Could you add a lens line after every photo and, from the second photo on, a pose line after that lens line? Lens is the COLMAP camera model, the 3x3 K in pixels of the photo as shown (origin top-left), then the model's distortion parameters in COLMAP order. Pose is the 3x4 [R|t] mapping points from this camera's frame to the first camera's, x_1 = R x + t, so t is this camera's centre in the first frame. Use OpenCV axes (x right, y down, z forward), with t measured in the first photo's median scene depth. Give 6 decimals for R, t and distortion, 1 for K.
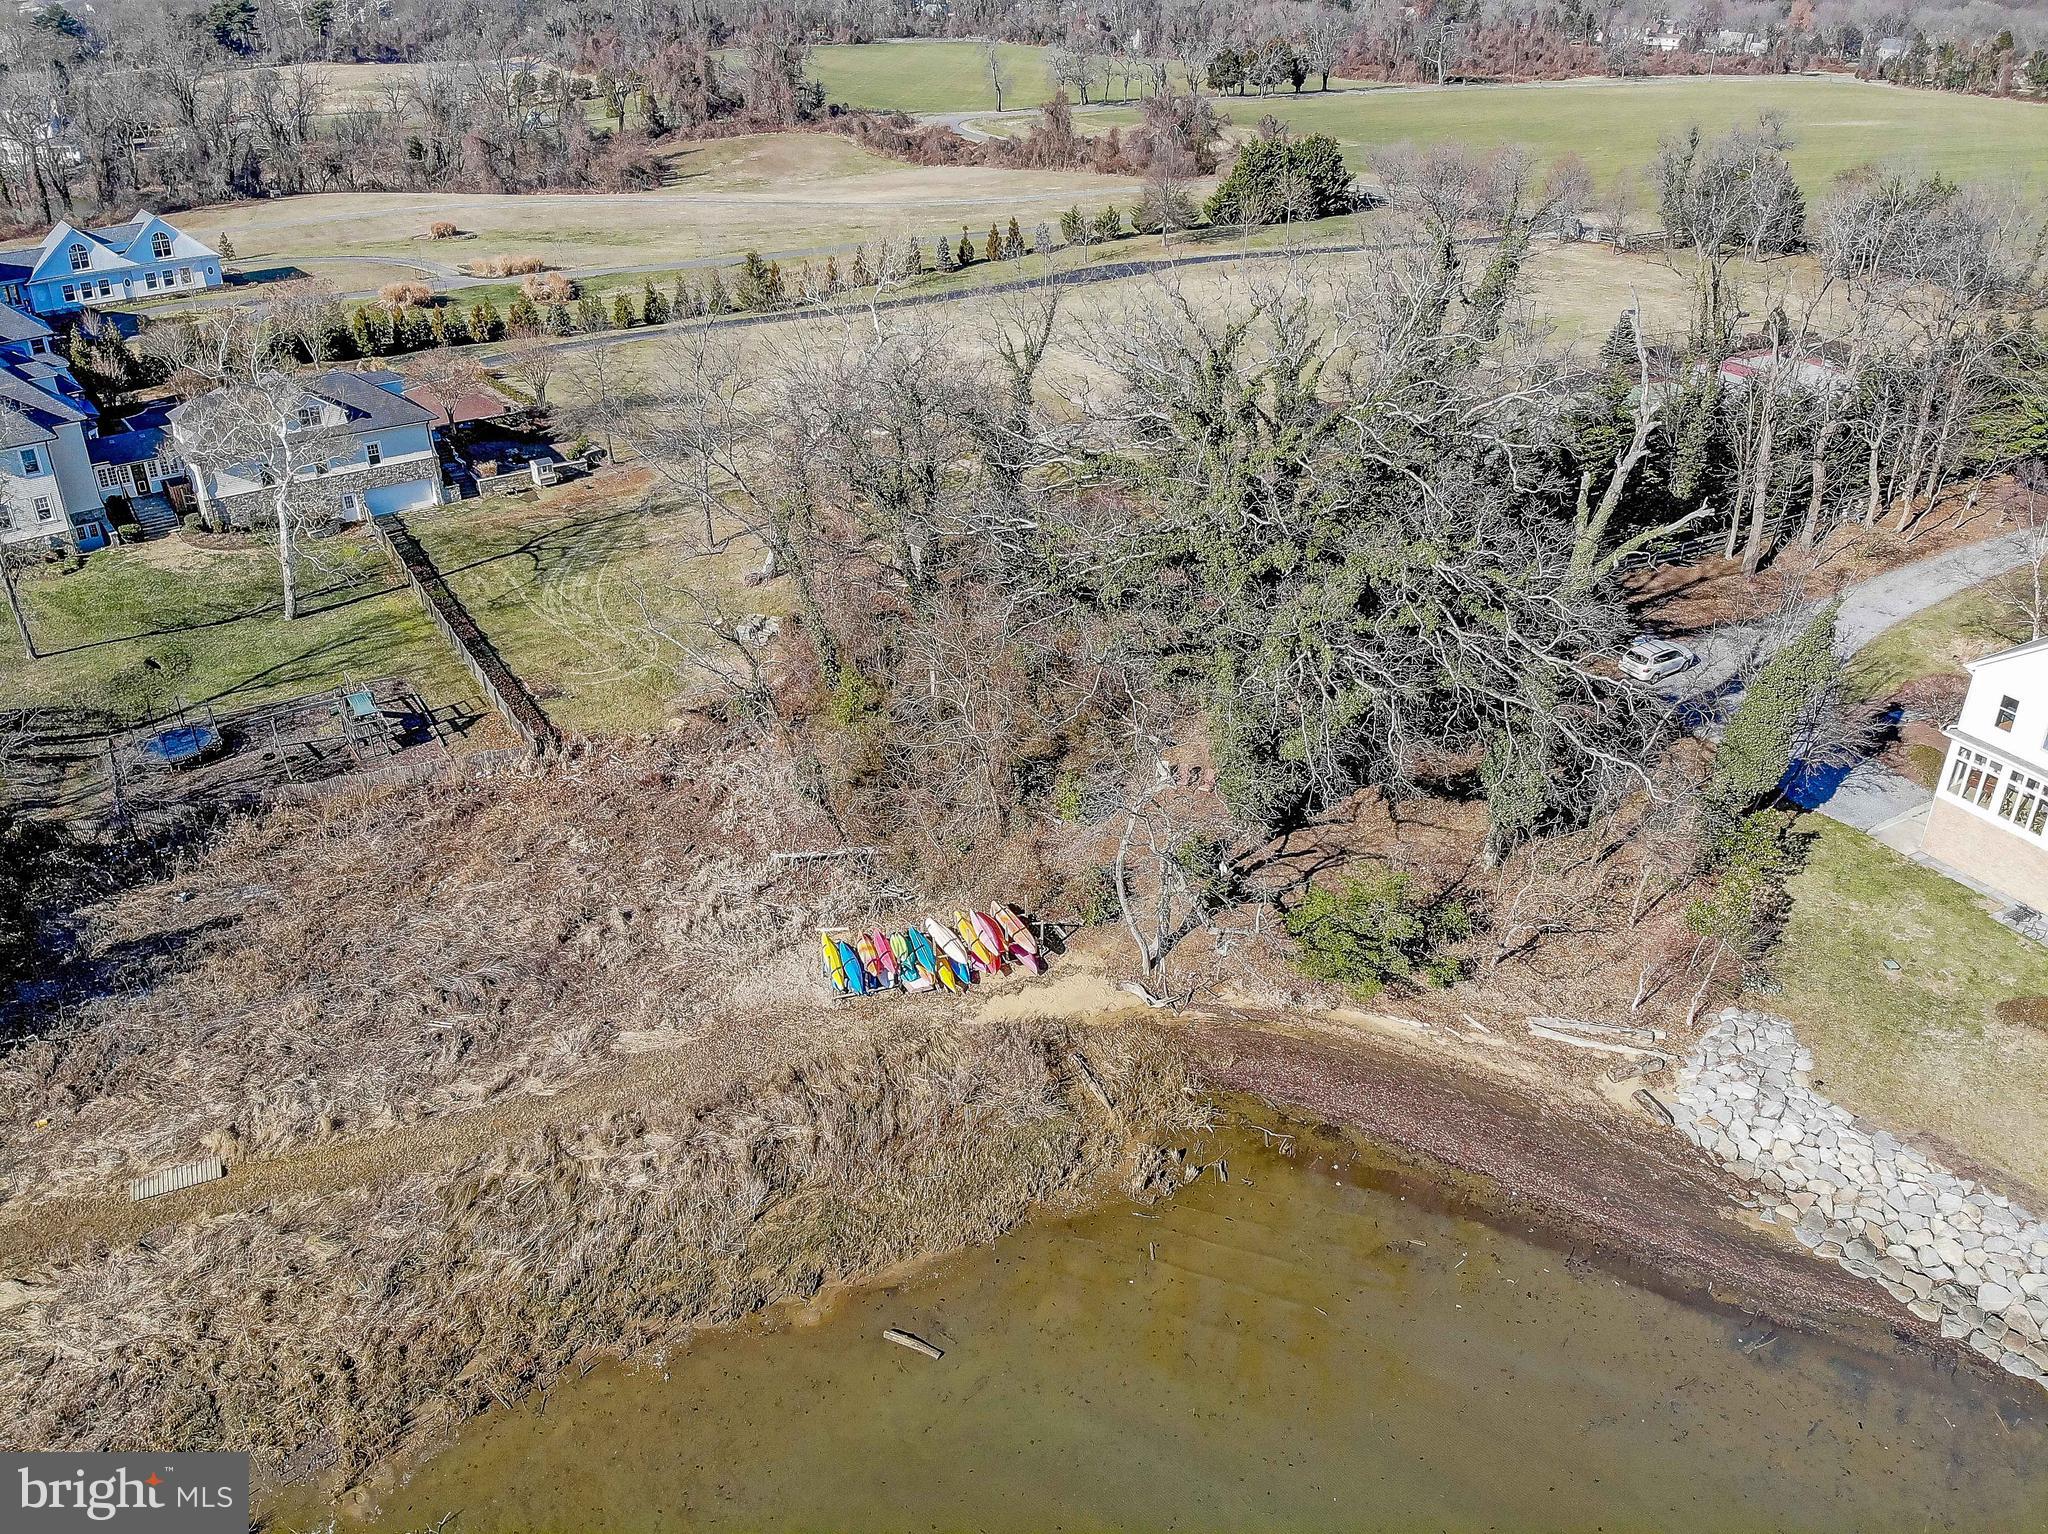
lens RADIAL K [[1504.6, 0, 1020.7], [0, 1504.6, 778.0], [0, 0, 1]] dist [0.057364, -0.175757]
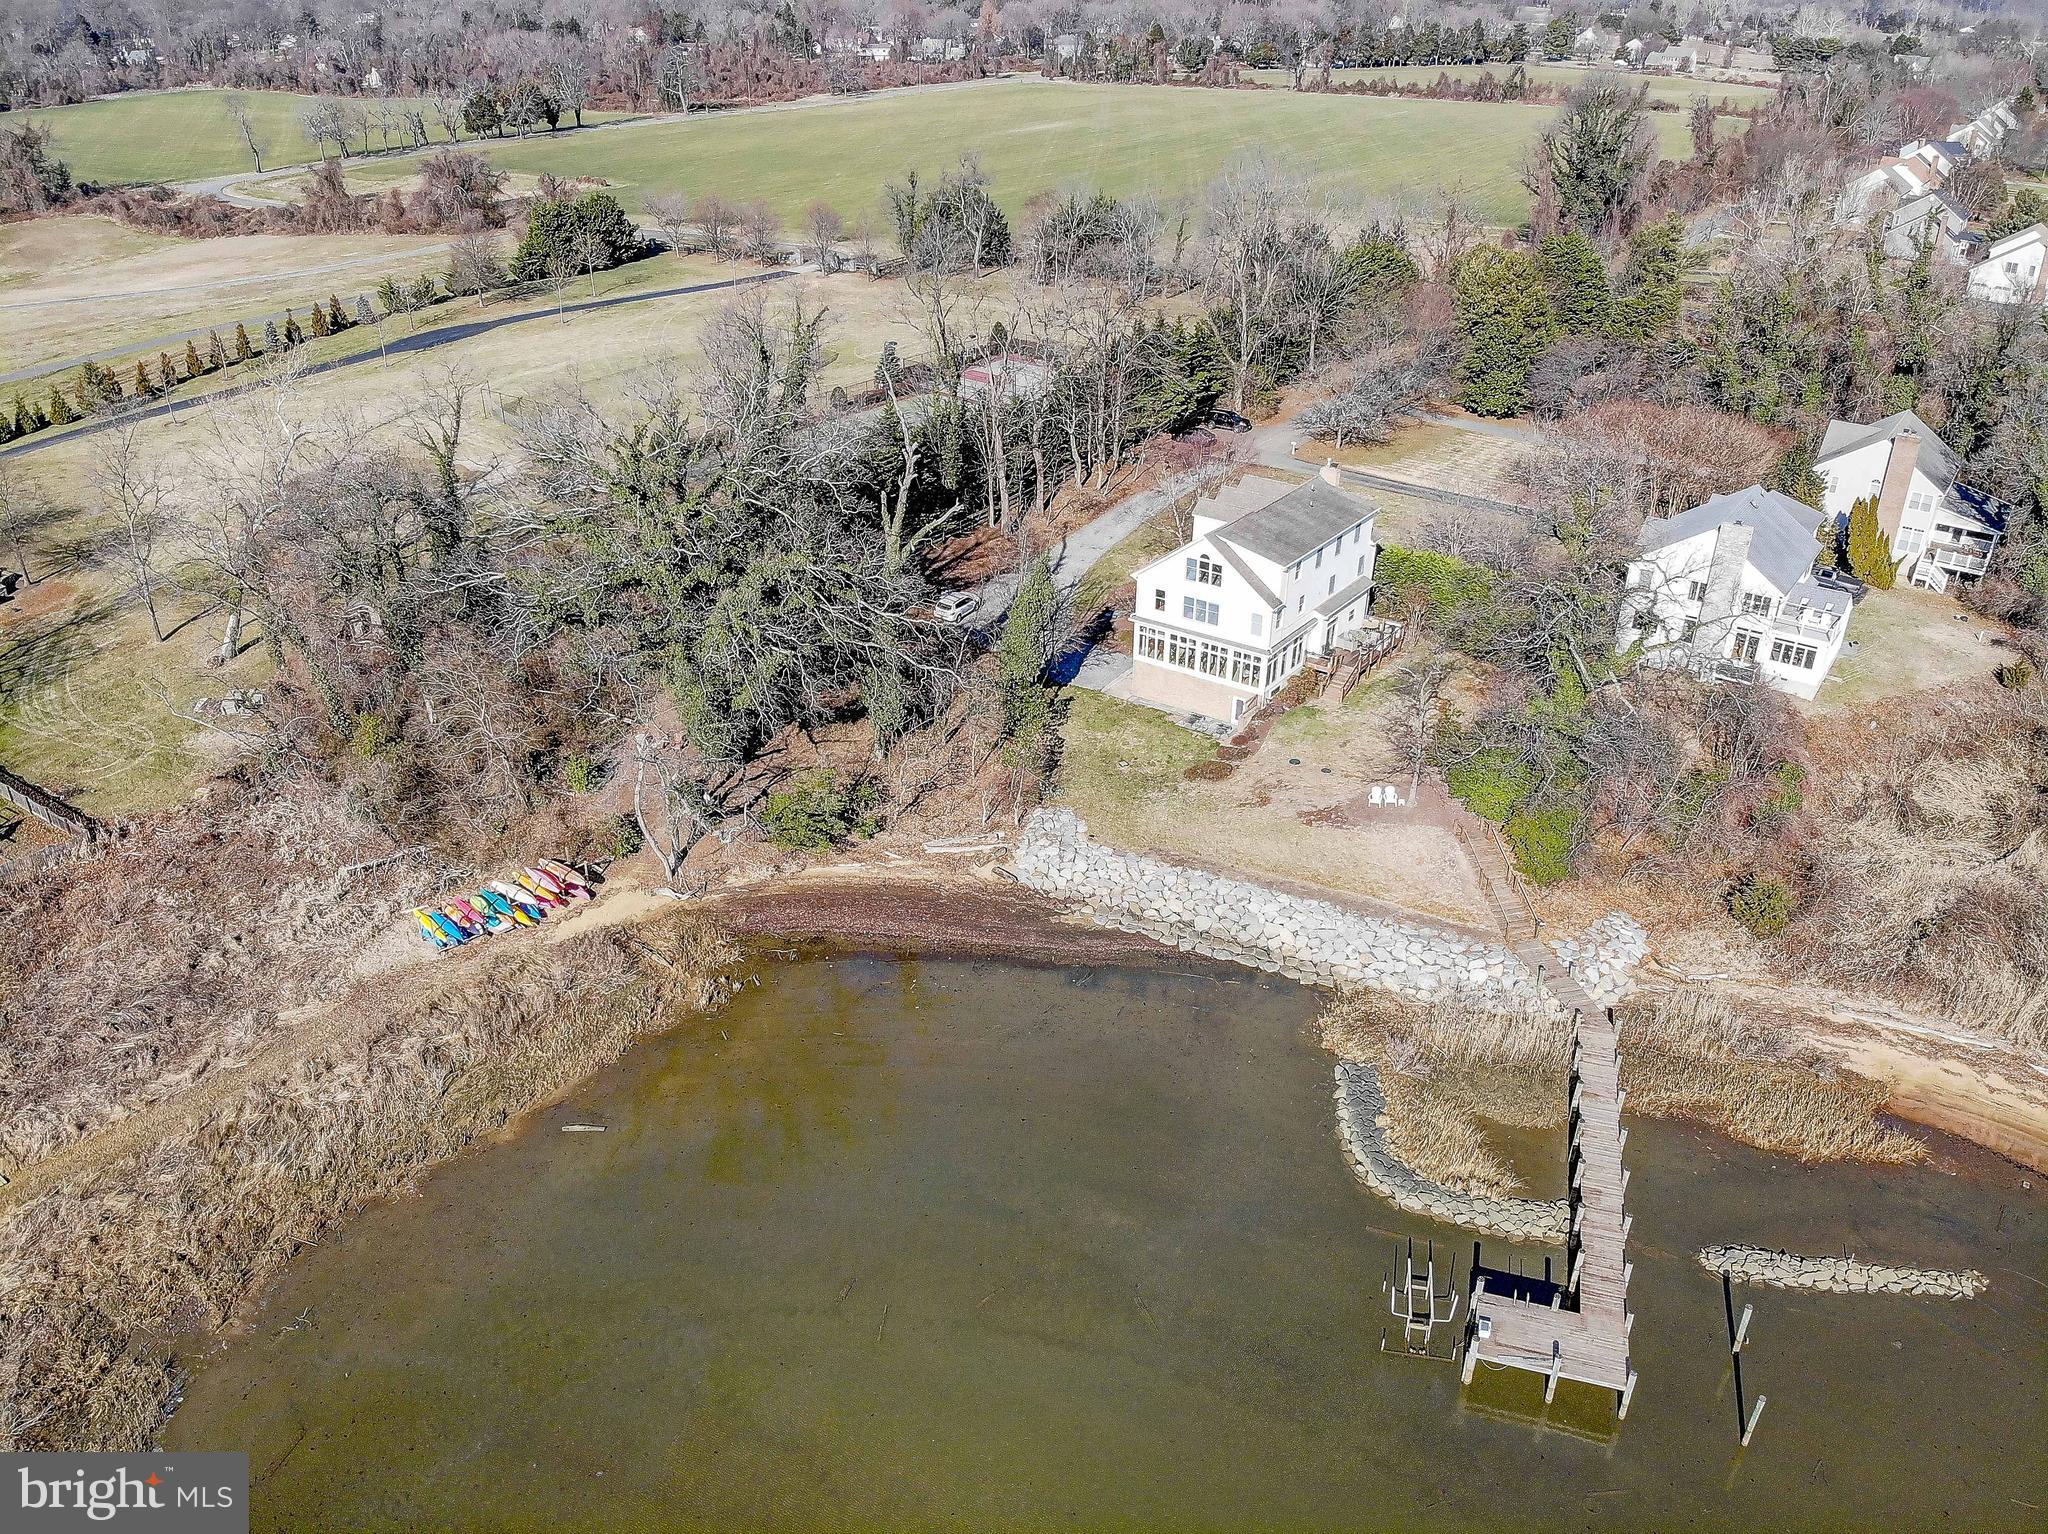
lens RADIAL K [[1472.8, 0, 1026.9], [0, 1472.8, 789.0], [0, 0, 1]] dist [0.123160, -0.261355]
pose [[0.896614, -0.210578, 0.389539, -0.123466], [0.206690, 0.977002, 0.052405, 0.038155], [-0.391616, 0.033526, 0.919518, -0.366603]]
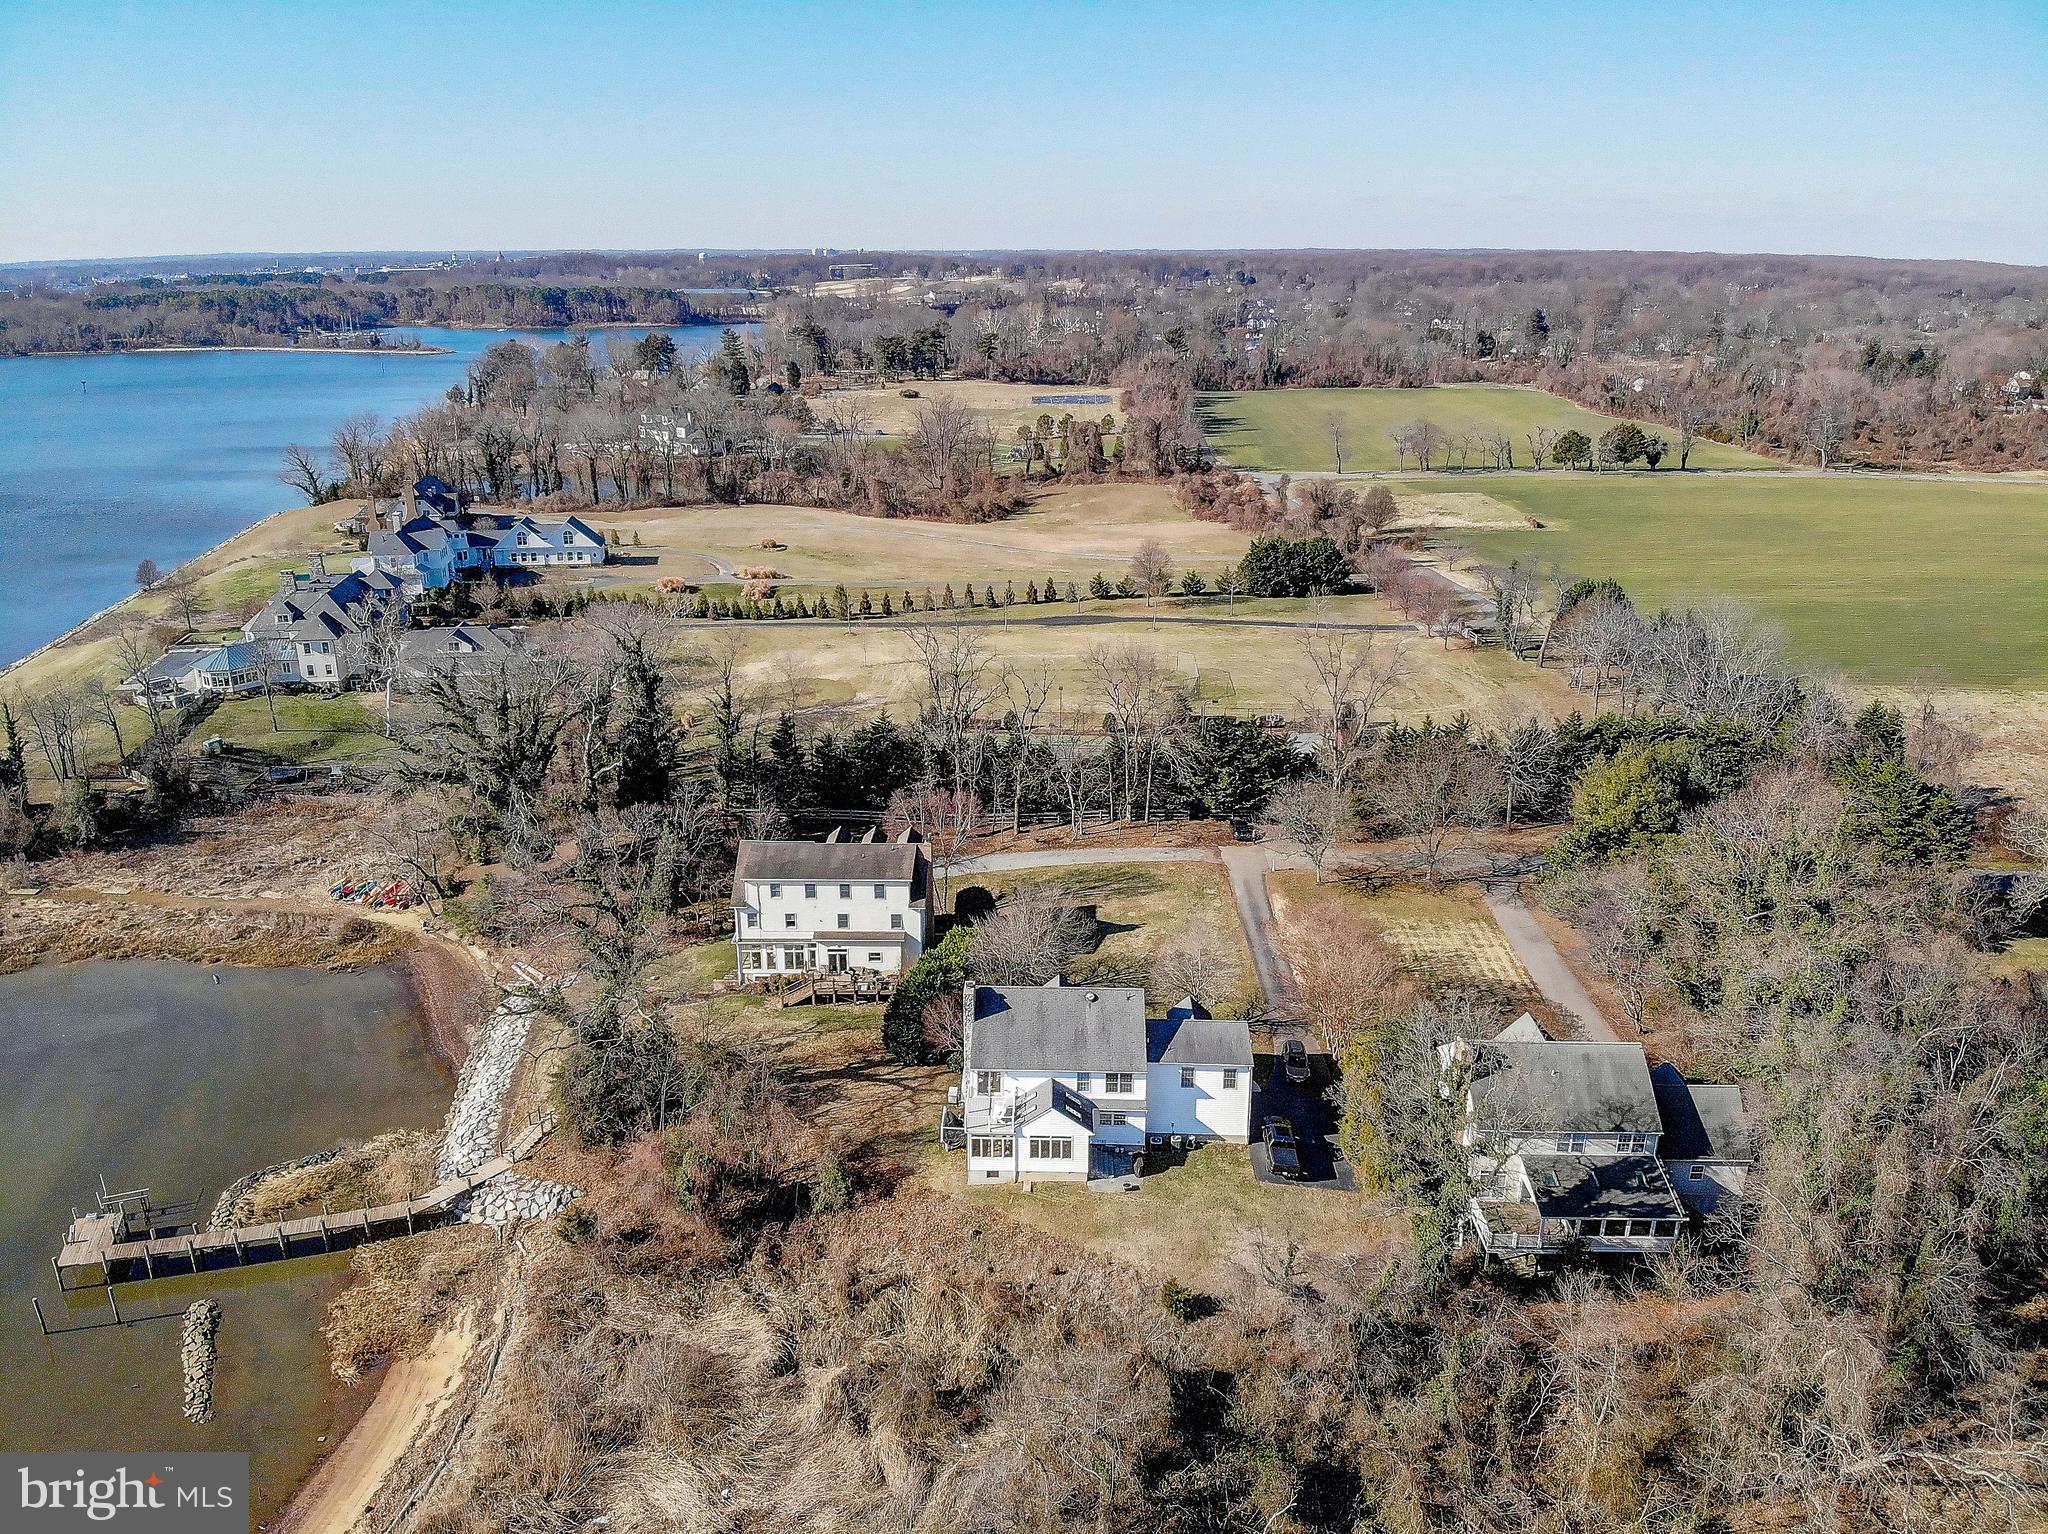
lens RADIAL K [[1466.3, 0, 1014.9], [0, 1466.3, 806.0], [0, 0, 1]] dist [0.110993, -0.260665]
pose [[0.878925, 0.171663, -0.444997, 1.663106], [-0.234953, 0.967762, -0.090737, -0.040191], [0.415076, 0.184304, 0.890923, -0.644194]]
